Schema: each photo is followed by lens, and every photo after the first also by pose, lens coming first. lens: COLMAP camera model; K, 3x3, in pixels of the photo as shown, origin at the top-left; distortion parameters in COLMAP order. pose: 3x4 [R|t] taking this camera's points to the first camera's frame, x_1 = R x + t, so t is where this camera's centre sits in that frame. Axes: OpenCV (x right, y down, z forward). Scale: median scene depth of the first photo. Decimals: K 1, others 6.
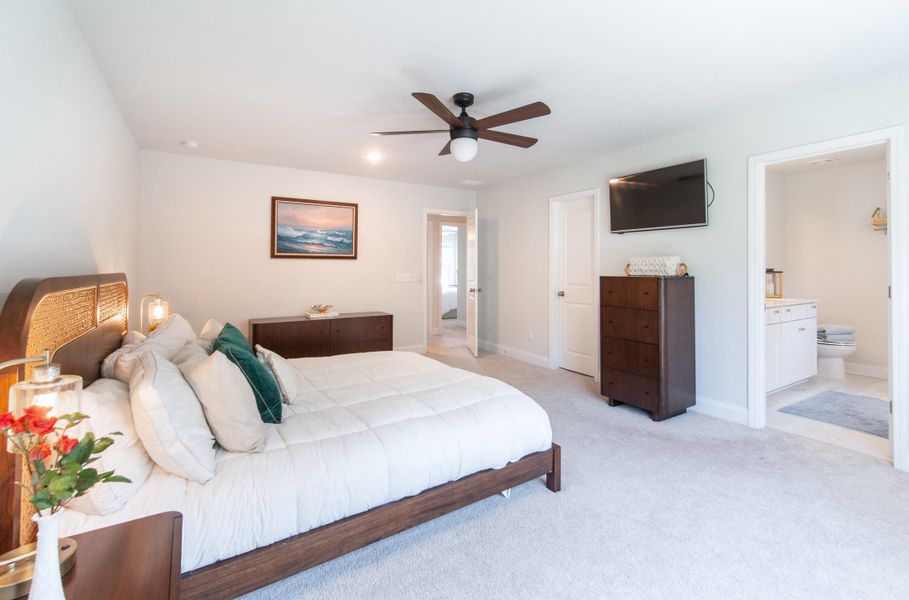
lens RADIAL K [[410.5, 0, 455.9], [0, 410.5, 261.3], [0, 0, 1]] dist [0.000495, -0.000006]
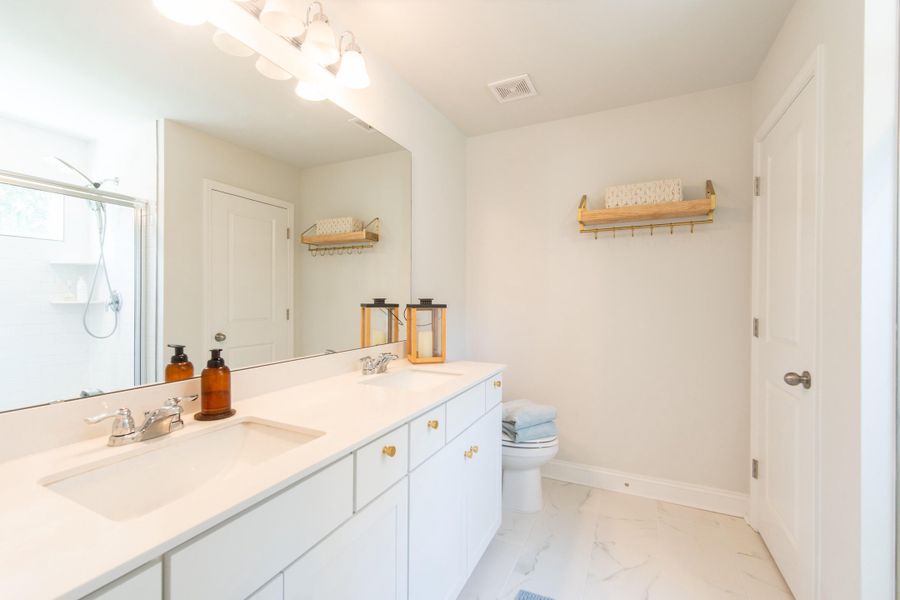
lens RADIAL K [[391.7, 0, 448.2], [0, 391.7, 295.7], [0, 0, 1]] dist [0.002680, -0.000111]
pose [[0.843556, 0.001757, 0.537039, 0.564782], [-0.009669, 0.999882, 0.011917, 0.009463], [-0.536954, -0.015245, 0.843474, 0.632668]]
